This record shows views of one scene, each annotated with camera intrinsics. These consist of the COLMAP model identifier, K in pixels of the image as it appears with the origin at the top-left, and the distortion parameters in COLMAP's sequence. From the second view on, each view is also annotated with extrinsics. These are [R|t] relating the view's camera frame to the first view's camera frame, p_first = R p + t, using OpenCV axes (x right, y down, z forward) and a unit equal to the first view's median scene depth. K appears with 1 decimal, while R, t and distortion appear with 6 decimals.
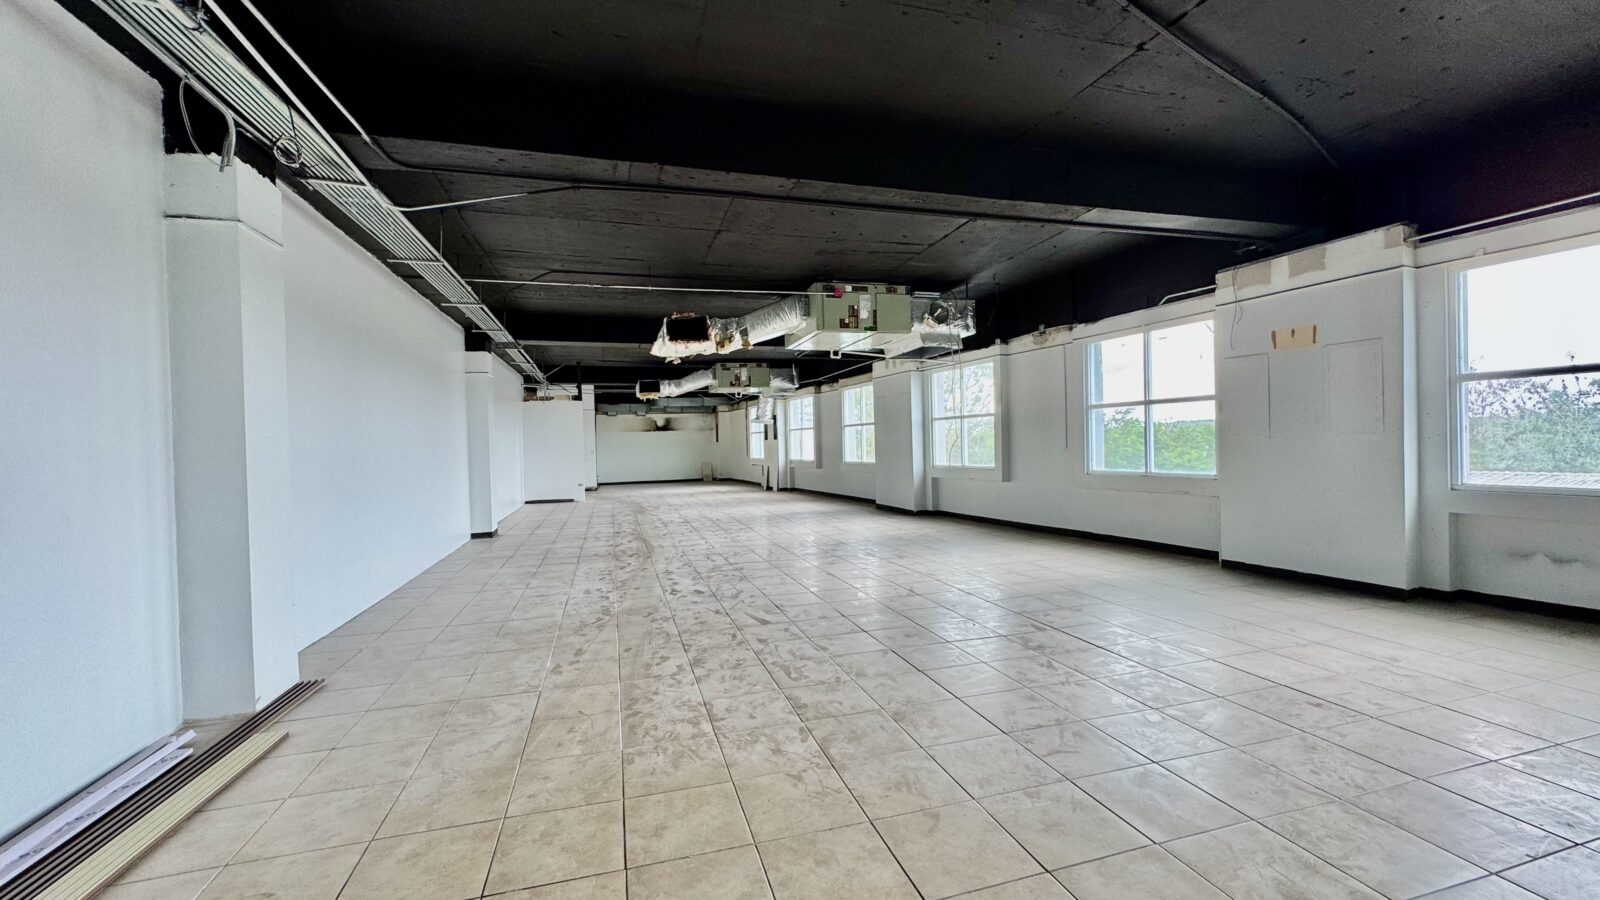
lens RADIAL K [[636.6, 0, 795.0], [0, 636.6, 444.9], [0, 0, 1]] dist [-0.003774, 0.000669]
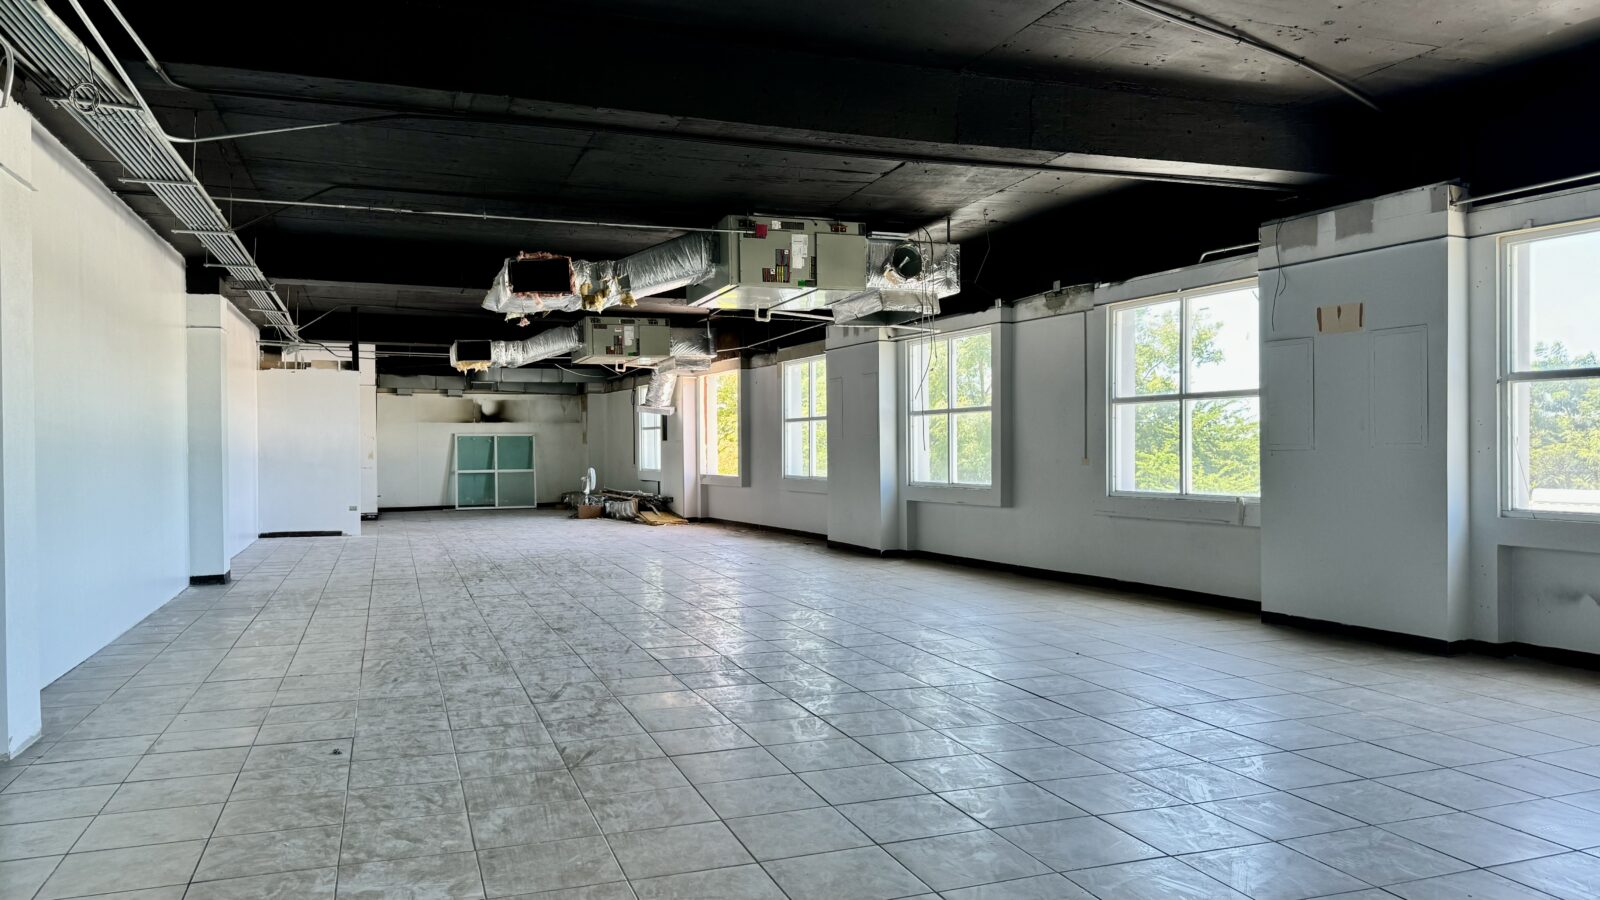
lens RADIAL K [[1135.5, 0, 809.5], [0, 1135.5, 455.5], [0, 0, 1]] dist [0.034742, -0.018928]
pose [[0.997323, 0.017166, 0.071077, 0.036499], [-0.017400, 0.999845, 0.002674, 0.003519], [-0.071020, -0.003903, 0.997467, -0.245161]]
